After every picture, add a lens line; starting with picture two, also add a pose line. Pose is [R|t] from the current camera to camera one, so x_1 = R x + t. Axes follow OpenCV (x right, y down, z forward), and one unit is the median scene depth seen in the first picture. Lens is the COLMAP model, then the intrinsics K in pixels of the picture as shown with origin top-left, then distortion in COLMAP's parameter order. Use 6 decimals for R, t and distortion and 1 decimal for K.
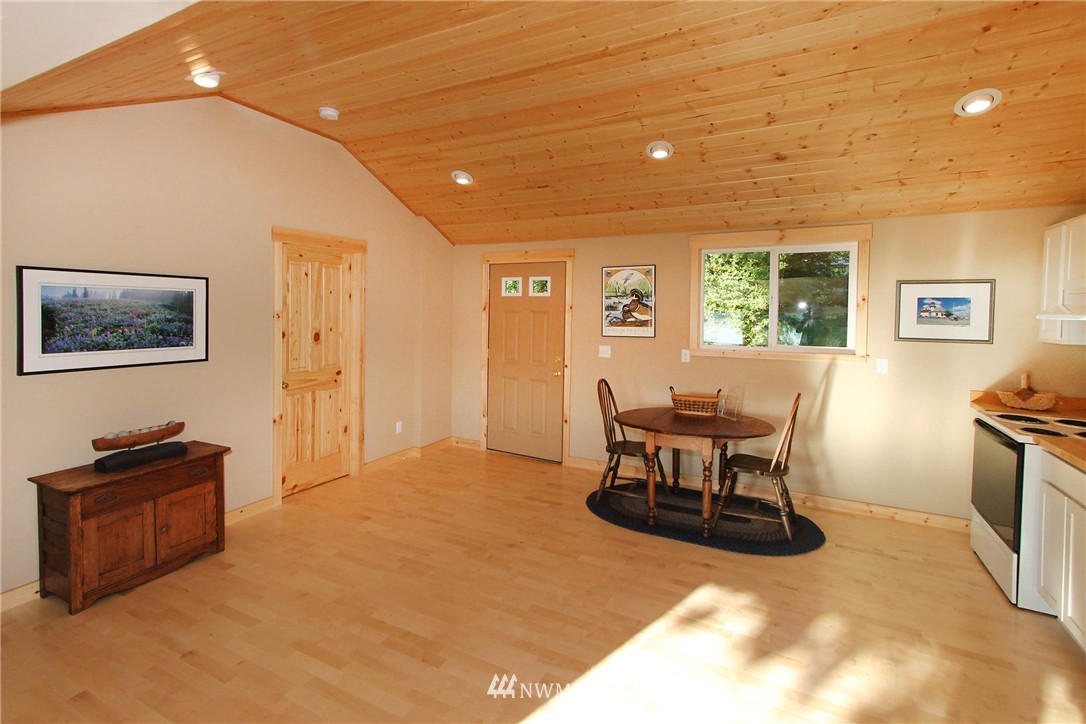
lens RADIAL K [[518.8, 0, 537.0], [0, 518.8, 324.4], [0, 0, 1]] dist [-0.001423, -0.000295]
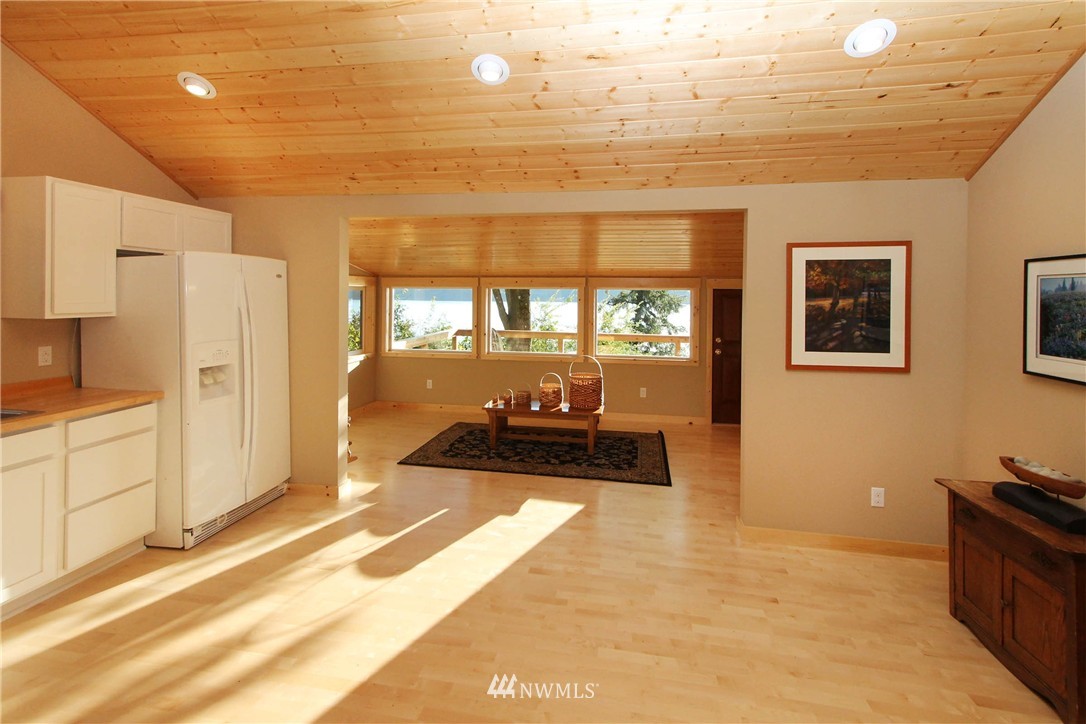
lens RADIAL K [[509.1, 0, 528.8], [0, 509.1, 296.9], [0, 0, 1]] dist [0.000008, -0.000077]
pose [[-0.957673, -0.023496, -0.286899, 0.113964], [-0.033539, 0.998983, 0.030141, -0.029577], [0.285899, 0.038488, -0.957487, 1.196504]]
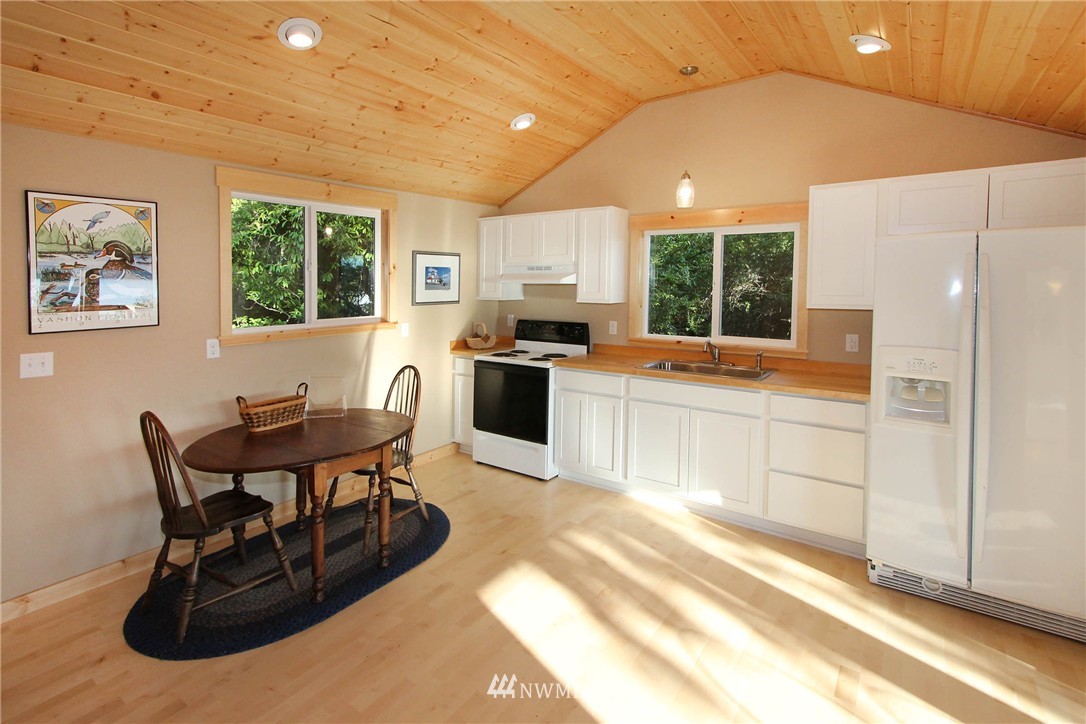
lens RADIAL K [[532.0, 0, 542.9], [0, 532.0, 295.0], [0, 0, 1]] dist [0.000595, 0.000161]
pose [[0.136062, -0.033866, 0.990121, -0.387749], [0.034226, 0.998980, 0.029465, -0.014953], [-0.990109, 0.029878, 0.137082, 0.592664]]
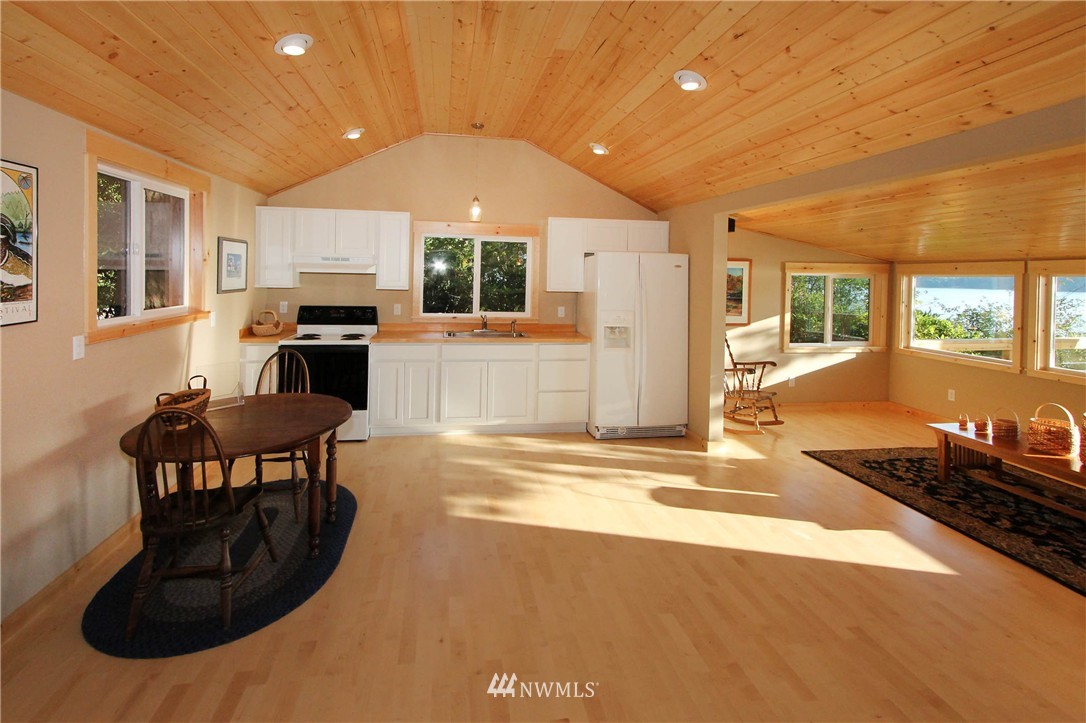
lens RADIAL K [[498.2, 0, 541.6], [0, 498.2, 280.5], [0, 0, 1]] dist [-0.003152, -0.000849]
pose [[-0.616196, -0.033576, 0.786877, -0.518007], [-0.001458, 0.999138, 0.041492, -0.040109], [-0.787592, 0.024420, -0.615713, 1.160042]]
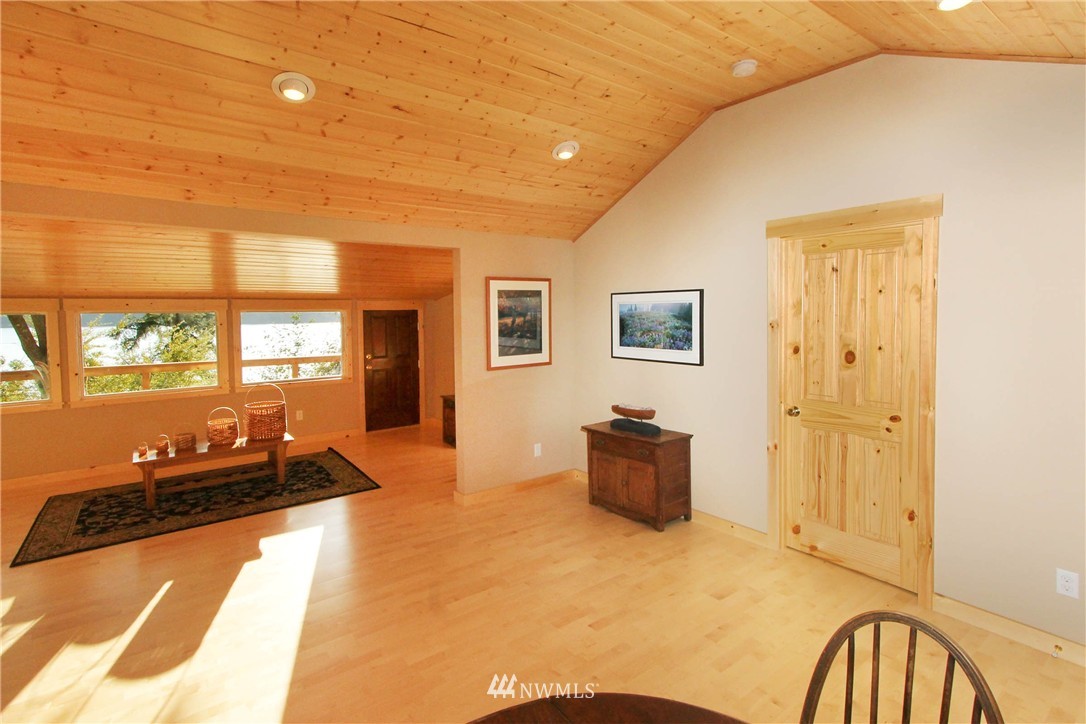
lens RADIAL K [[507.6, 0, 513.9], [0, 507.6, 335.6], [0, 0, 1]] dist [0.001283, 0.000346]
pose [[-0.445045, 0.027763, -0.895078, 0.459641], [-0.024558, 0.998765, 0.043189, -0.027738], [0.895171, 0.041203, -0.443814, 1.060487]]
